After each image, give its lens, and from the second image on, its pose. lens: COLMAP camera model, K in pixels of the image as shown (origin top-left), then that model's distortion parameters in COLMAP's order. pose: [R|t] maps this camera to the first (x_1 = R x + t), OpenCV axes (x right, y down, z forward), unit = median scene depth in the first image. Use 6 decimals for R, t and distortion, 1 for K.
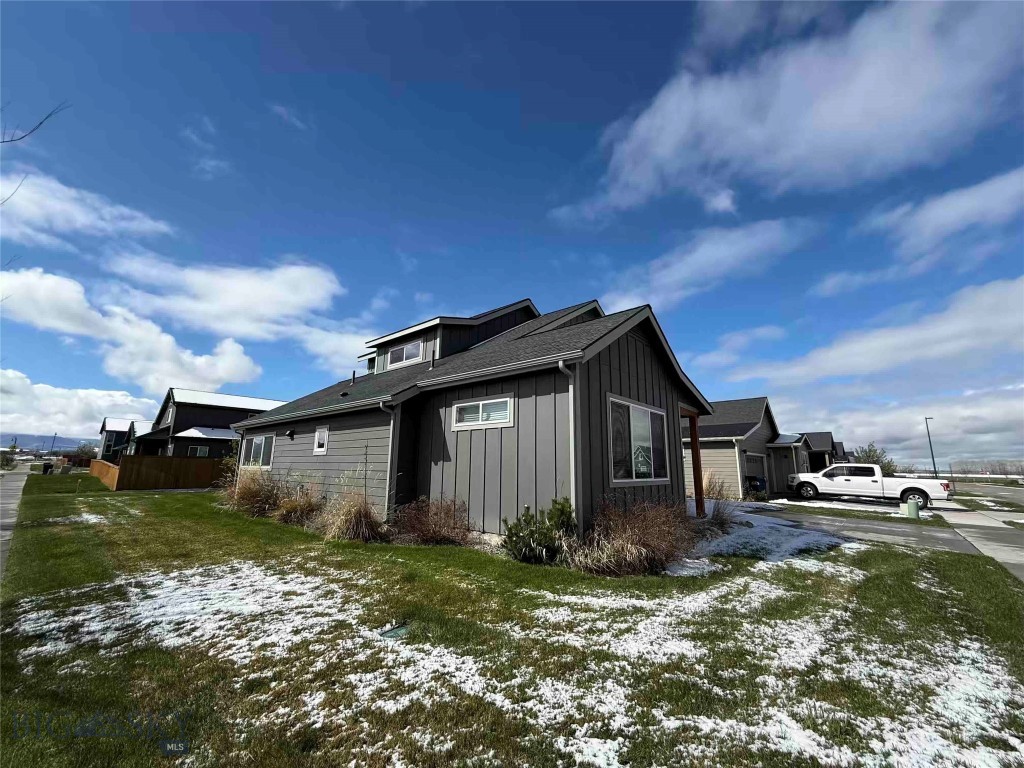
lens RADIAL K [[403.5, 0, 510.5], [0, 403.5, 385.7], [0, 0, 1]] dist [-0.002825, -0.000317]
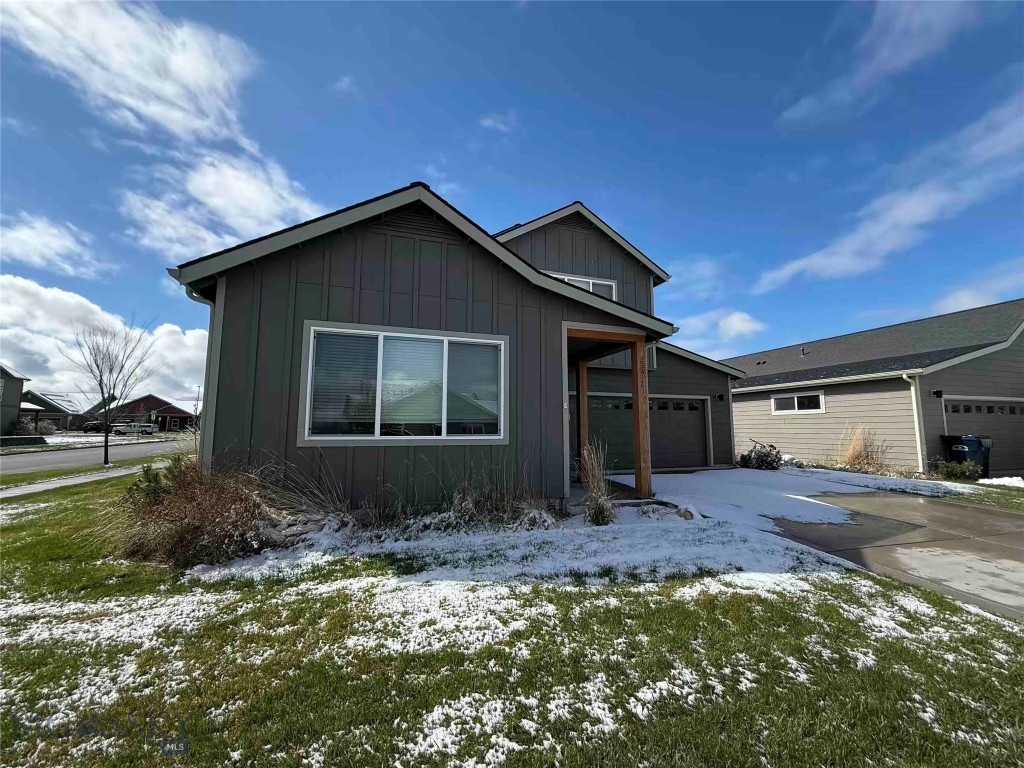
lens RADIAL K [[403.5, 0, 510.5], [0, 403.5, 385.7], [0, 0, 1]] dist [-0.002825, -0.000317]
pose [[0.862308, -0.075471, -0.500728, 0.346825], [0.114506, 0.992280, 0.047633, 0.053948], [0.493267, -0.098411, 0.864293, 0.201492]]
